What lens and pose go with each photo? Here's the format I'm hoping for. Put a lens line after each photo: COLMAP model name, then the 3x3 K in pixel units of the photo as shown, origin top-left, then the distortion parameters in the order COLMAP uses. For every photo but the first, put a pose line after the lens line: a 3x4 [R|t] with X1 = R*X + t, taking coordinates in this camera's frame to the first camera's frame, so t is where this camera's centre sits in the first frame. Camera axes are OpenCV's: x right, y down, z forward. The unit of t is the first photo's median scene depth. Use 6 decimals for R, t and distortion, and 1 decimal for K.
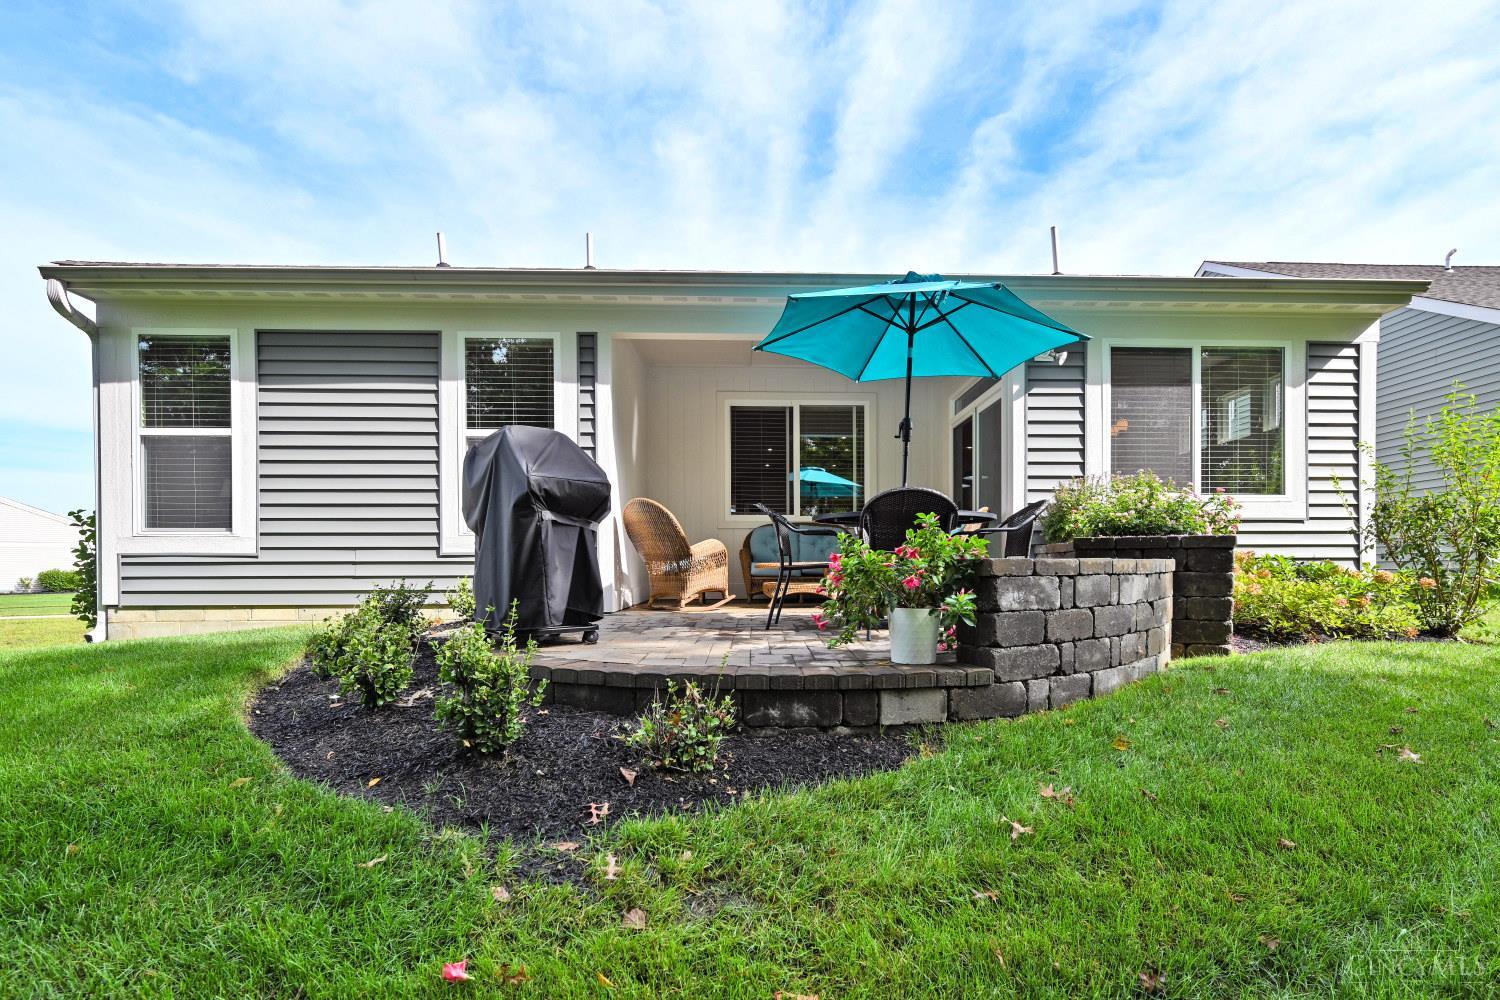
lens RADIAL K [[645.7, 0, 760.8], [0, 645.7, 577.3], [0, 0, 1]] dist [0.000735, -0.000716]
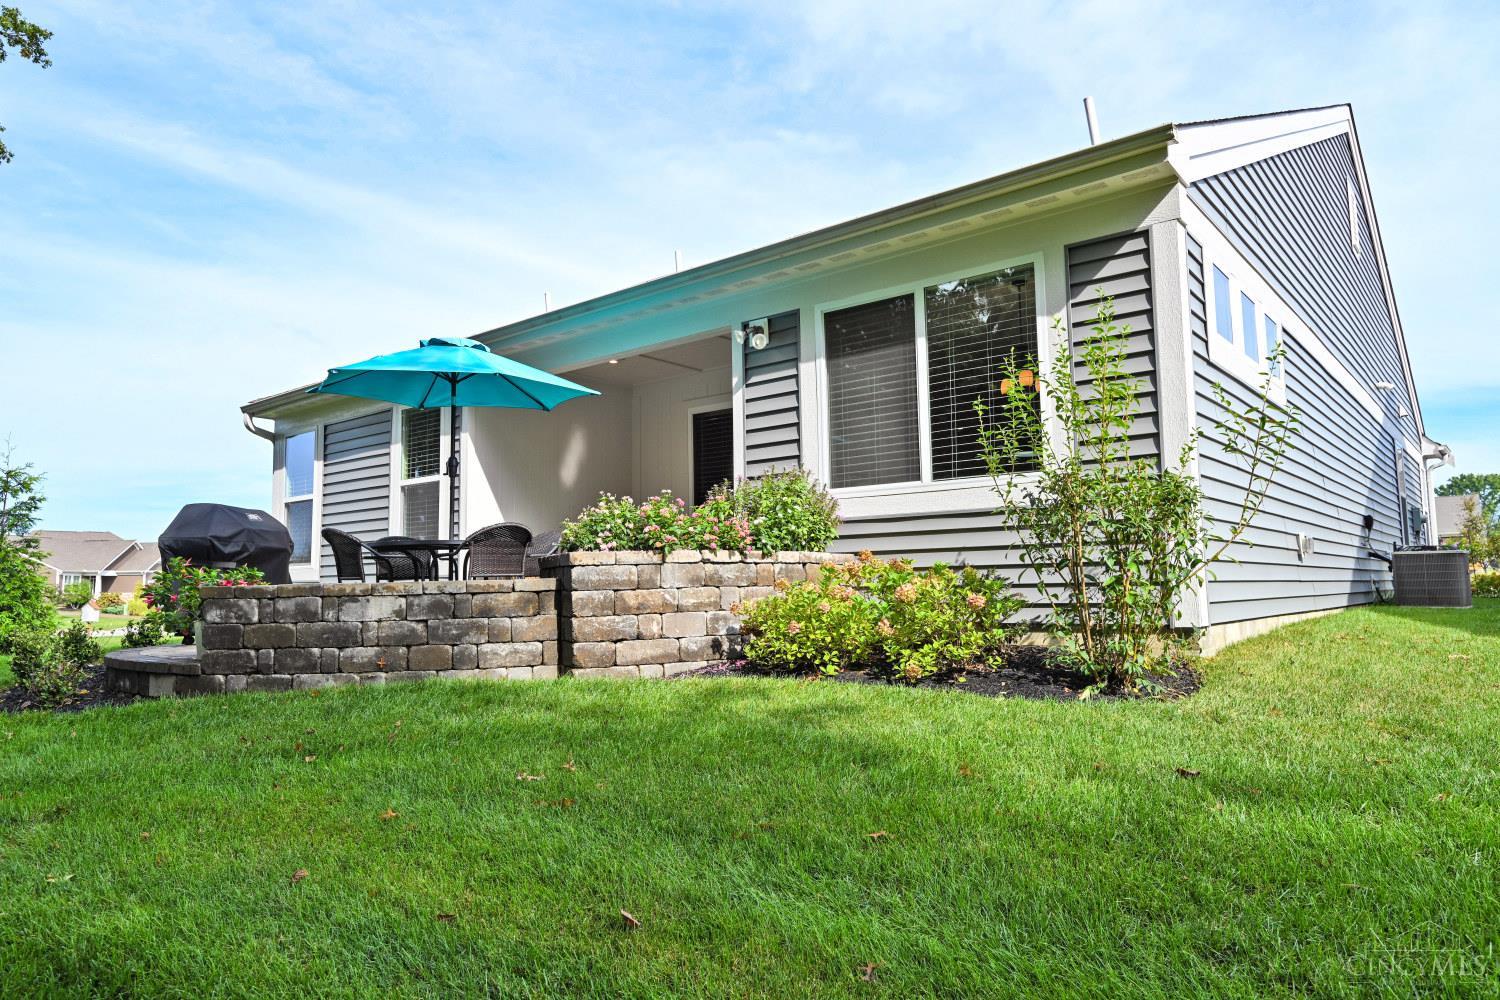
lens RADIAL K [[948.2, 0, 755.5], [0, 948.2, 499.4], [0, 0, 1]] dist [0.011017, 0.001194]
pose [[0.758149, -0.070477, -0.648262, 1.247878], [0.010974, 0.995380, -0.095380, -0.004310], [0.651989, 0.065198, 0.755420, 0.039219]]
